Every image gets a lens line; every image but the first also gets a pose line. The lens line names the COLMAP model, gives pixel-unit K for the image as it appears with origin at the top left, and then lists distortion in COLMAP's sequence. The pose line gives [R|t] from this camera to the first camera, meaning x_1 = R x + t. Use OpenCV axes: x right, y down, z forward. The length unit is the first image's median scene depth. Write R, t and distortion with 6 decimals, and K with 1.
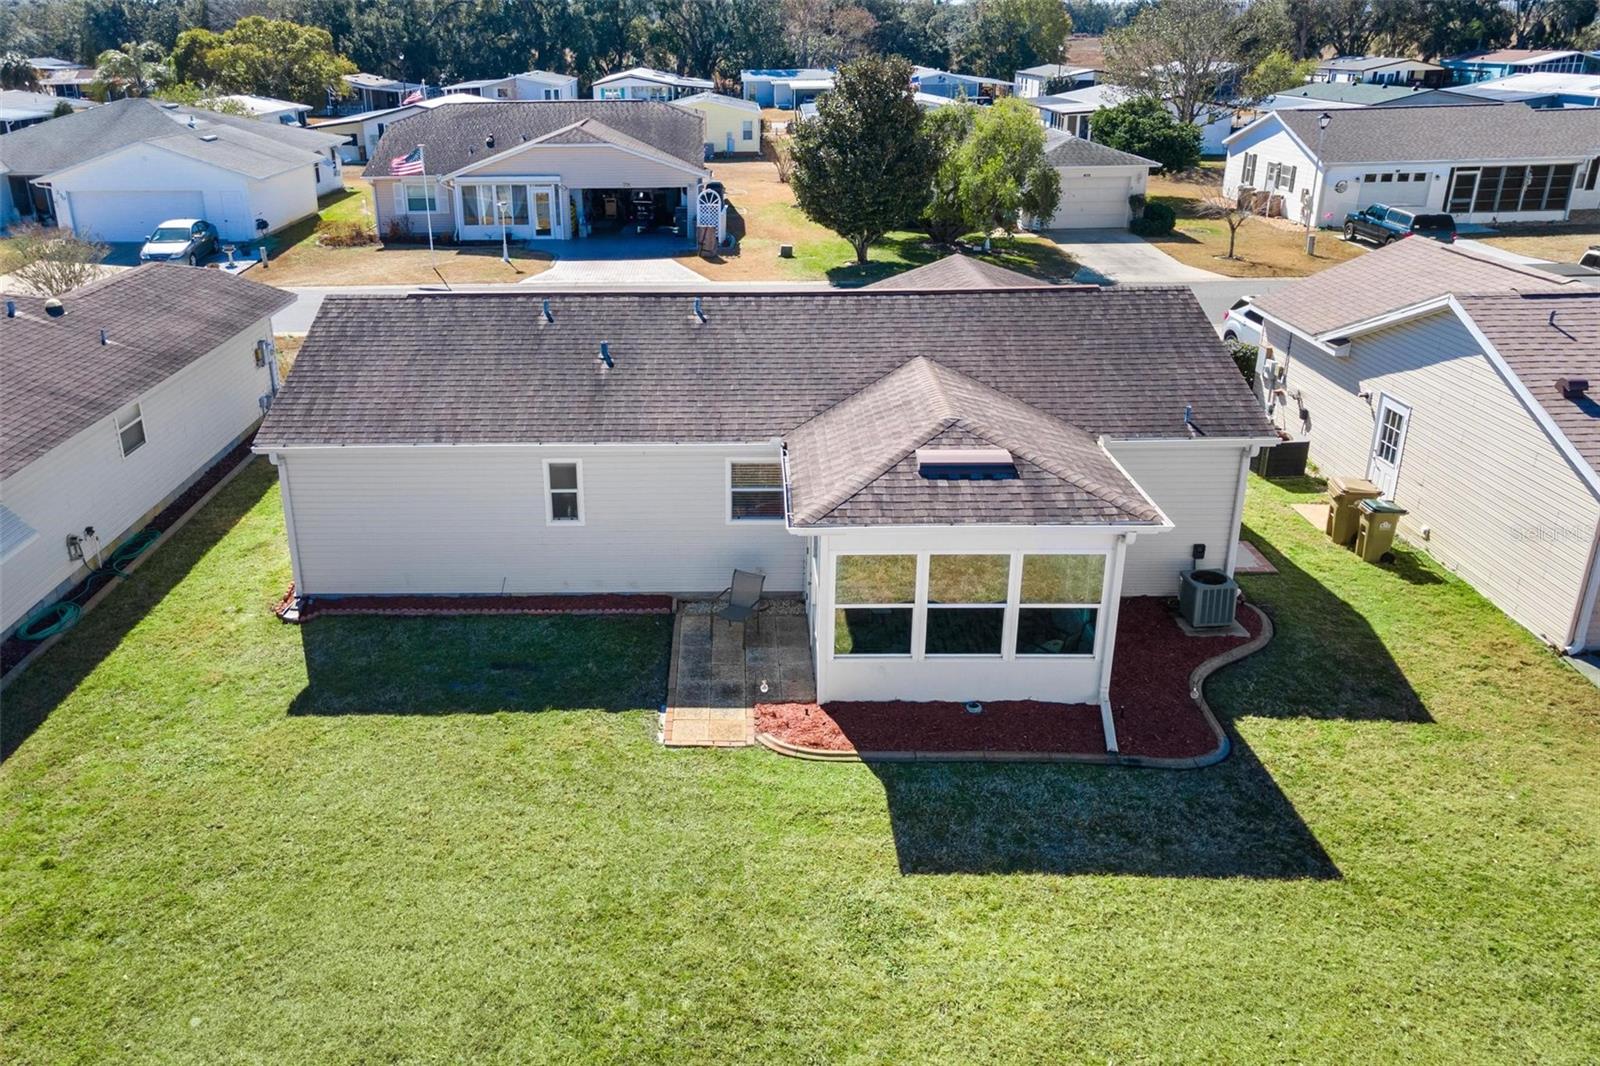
lens RADIAL K [[1224.7, 0, 719.9], [0, 1224.7, 452.2], [0, 0, 1]] dist [0.015815, 0.037459]
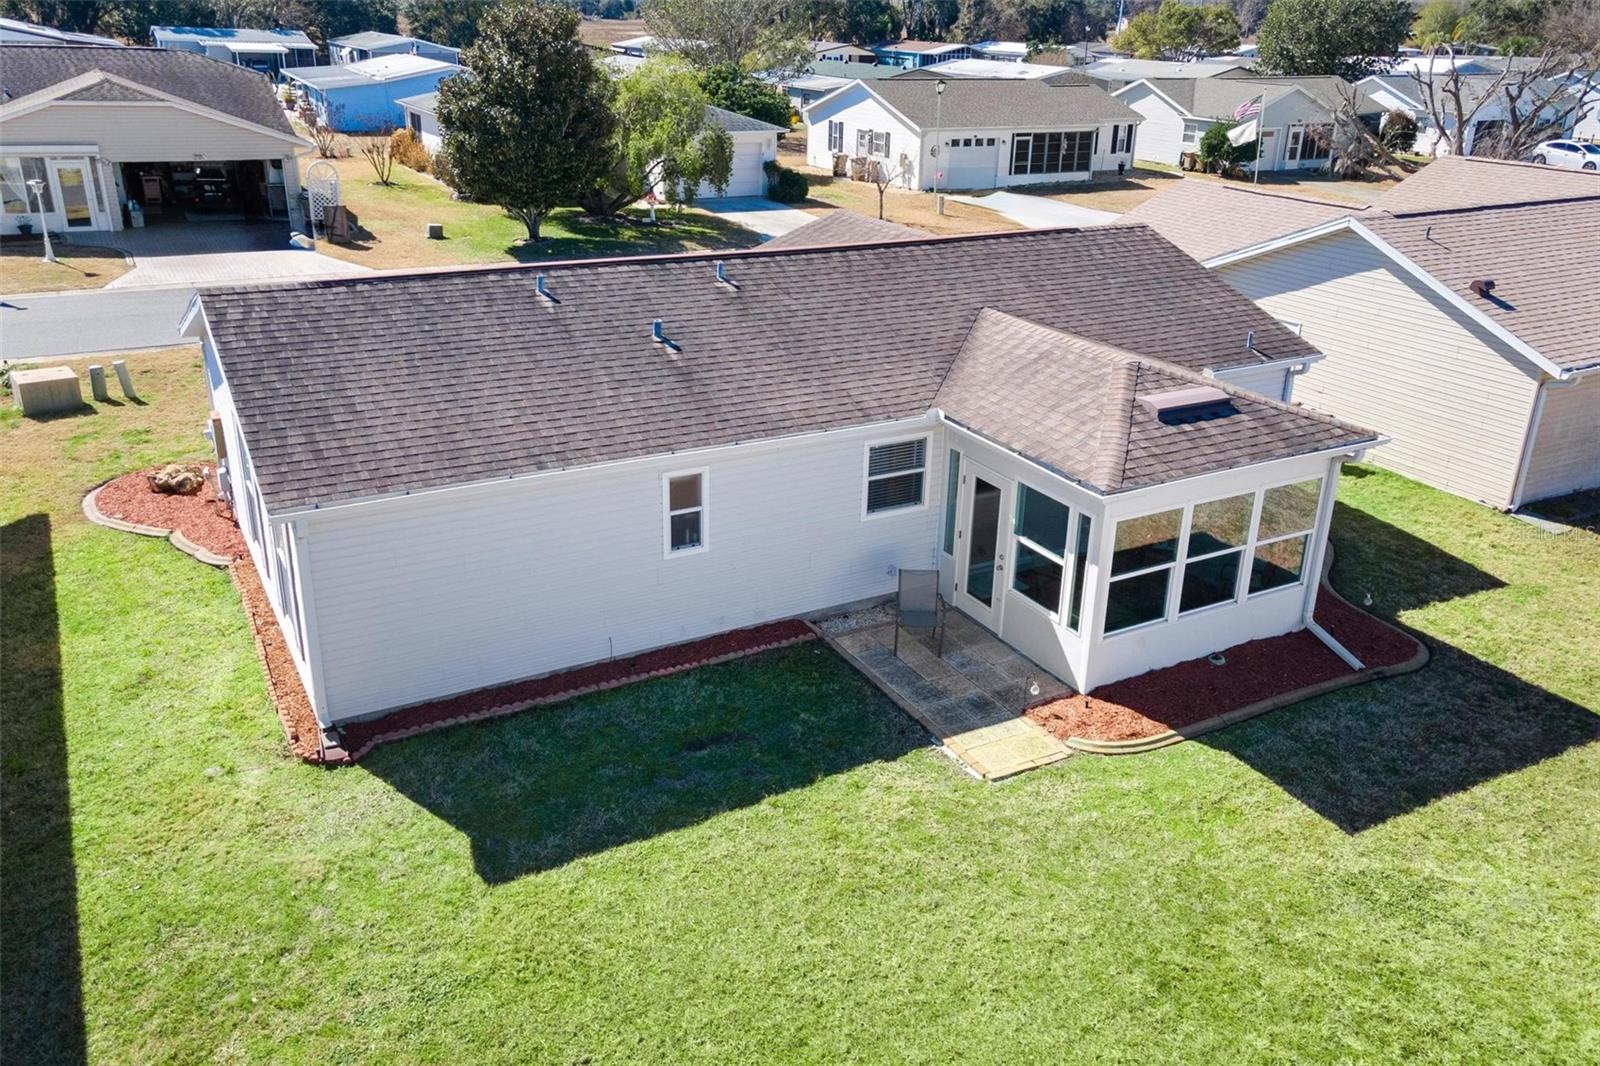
lens RADIAL K [[1271.7, 0, 843.7], [0, 1271.7, 495.8], [0, 0, 1]] dist [0.031420, 0.008719]
pose [[0.855302, -0.149380, 0.496129, -0.440659], [0.132609, 0.988757, 0.069094, -0.020524], [-0.500872, 0.006695, 0.865495, 0.249286]]
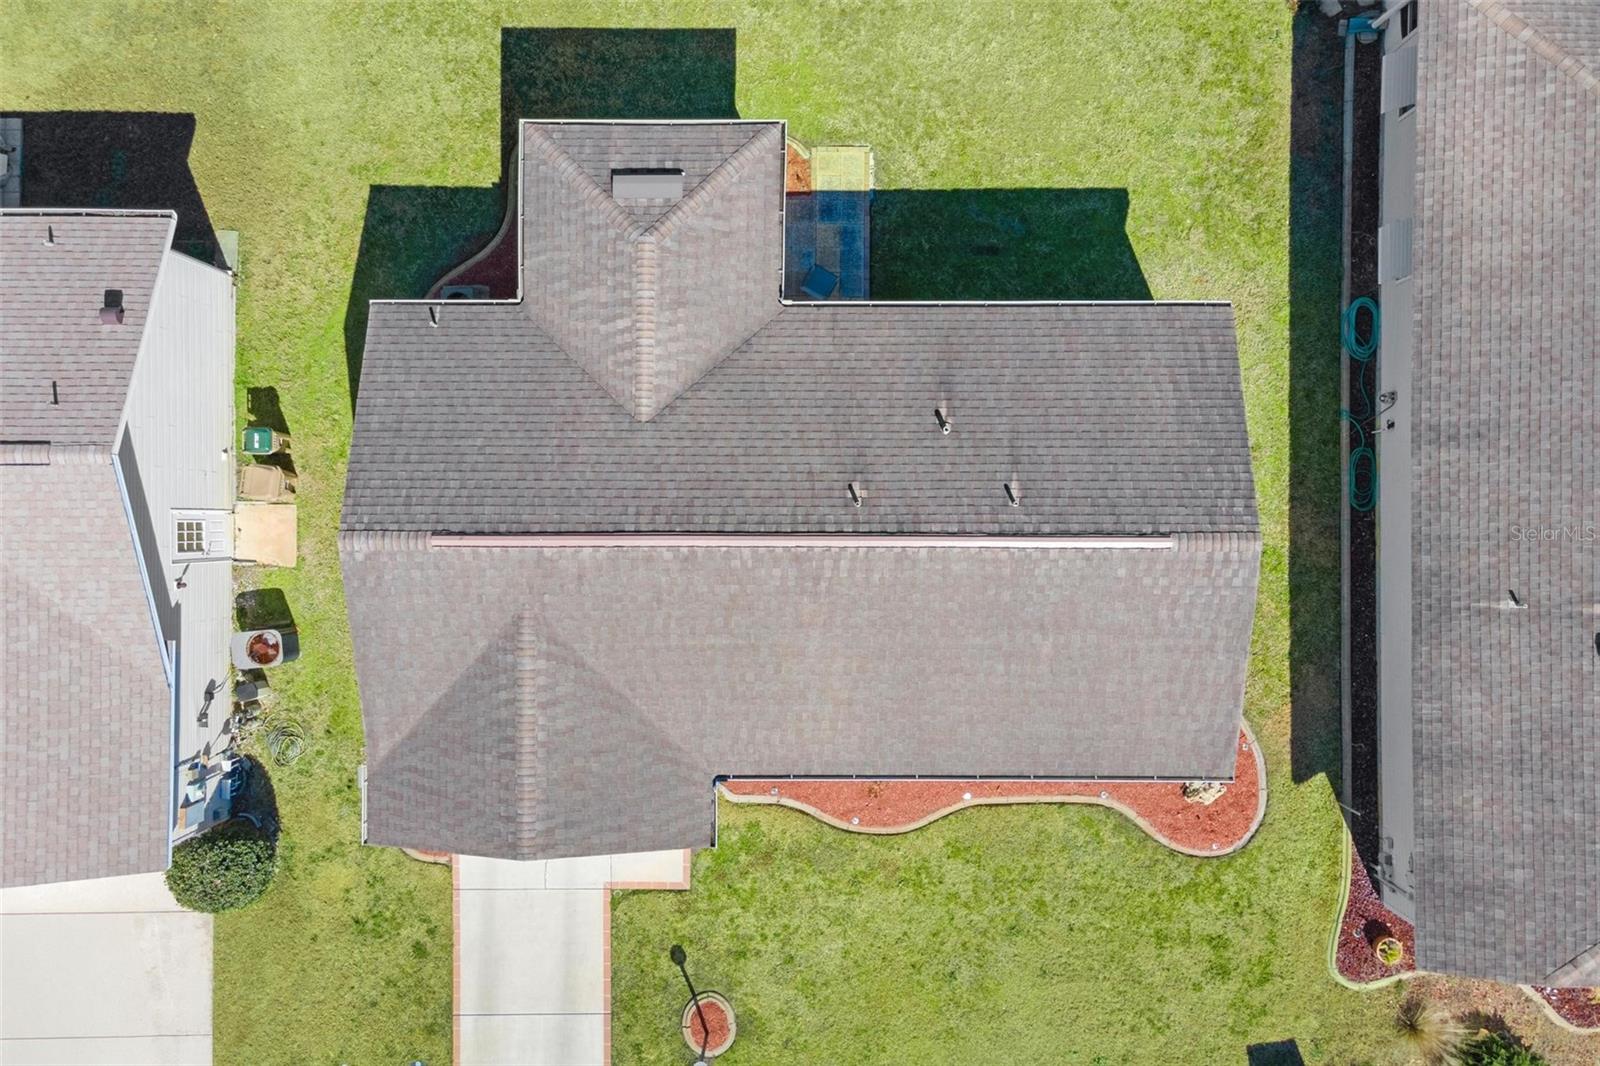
lens RADIAL K [[1194.4, 0, 794.0], [0, 1194.4, 529.7], [0, 0, 1]] dist [0.020280, 0.018449]
pose [[-0.999389, 0.002646, 0.034849, -0.001392], [0.032114, -0.323848, 0.945564, -1.137371], [0.013787, 0.946106, 0.323565, 0.801629]]
